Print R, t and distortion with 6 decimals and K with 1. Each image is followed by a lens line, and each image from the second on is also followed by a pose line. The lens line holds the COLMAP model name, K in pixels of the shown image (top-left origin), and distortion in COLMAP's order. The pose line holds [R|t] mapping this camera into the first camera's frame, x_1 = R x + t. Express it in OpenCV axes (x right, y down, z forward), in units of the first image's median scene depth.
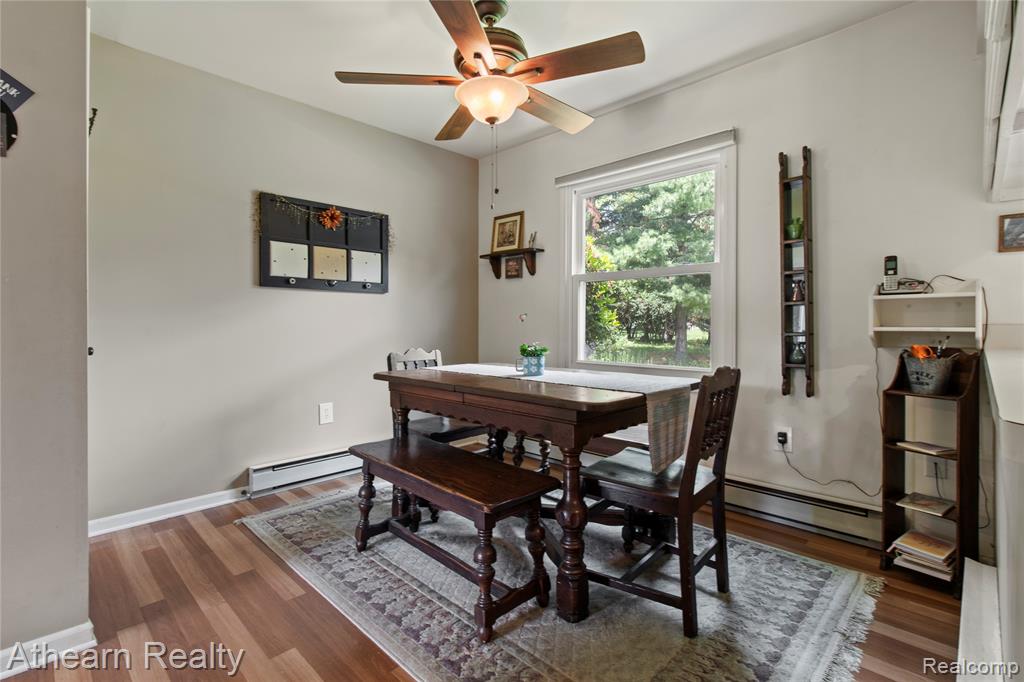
lens RADIAL K [[477.1, 0, 506.9], [0, 477.1, 330.7], [0, 0, 1]] dist [0.002337, 0.000656]
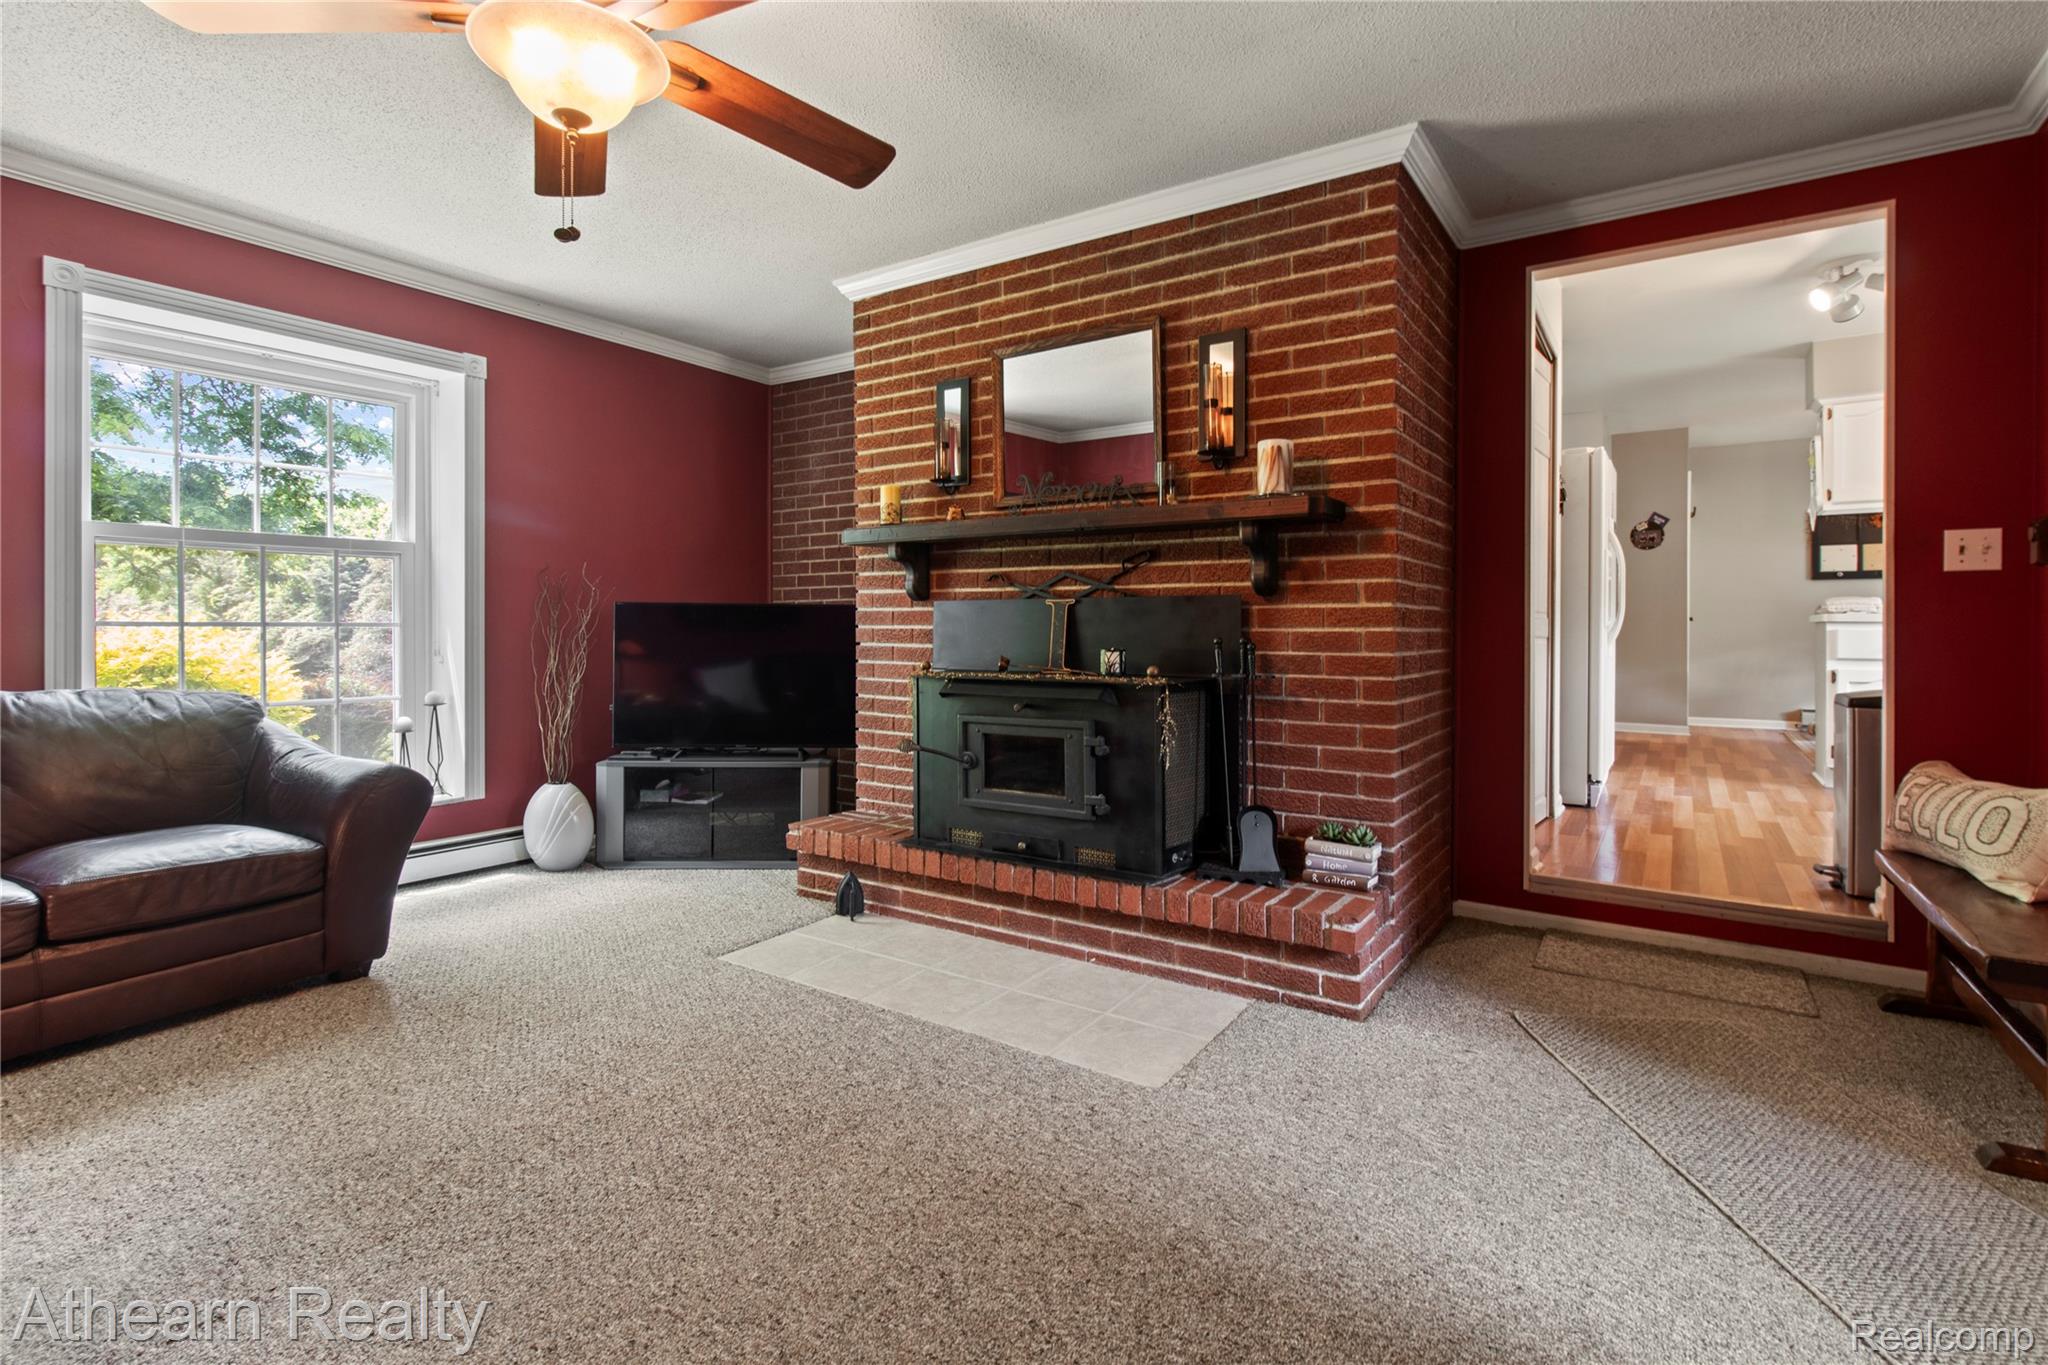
lens RADIAL K [[960.6, 0, 1023.6], [0, 960.6, 629.2], [0, 0, 1]] dist [0.003178, 0.000535]
pose [[0.181481, 0.001633, -0.983393, 1.619325], [-0.016332, 0.999866, -0.001353, 0.080383], [0.983259, 0.016306, 0.181483, -1.561161]]
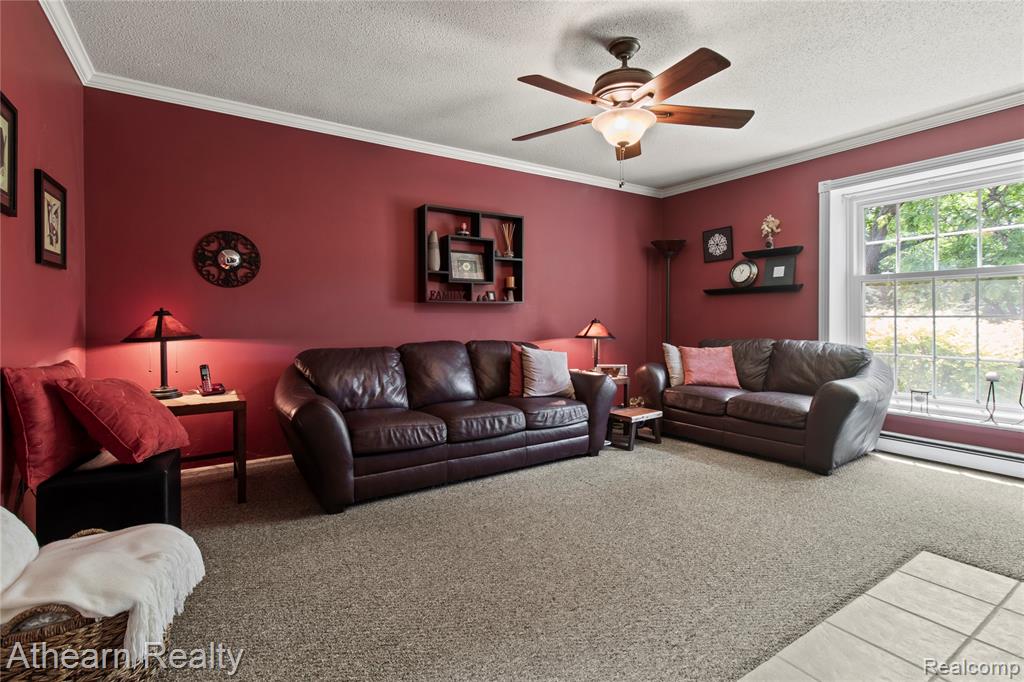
lens RADIAL K [[477.1, 0, 506.9], [0, 477.1, 330.7], [0, 0, 1]] dist [0.002337, 0.000656]
pose [[-0.972976, -0.004481, 0.230864, 1.058823], [0.004677, 0.999224, 0.039106, 0.072724], [-0.230860, 0.039129, -0.972200, -0.924242]]
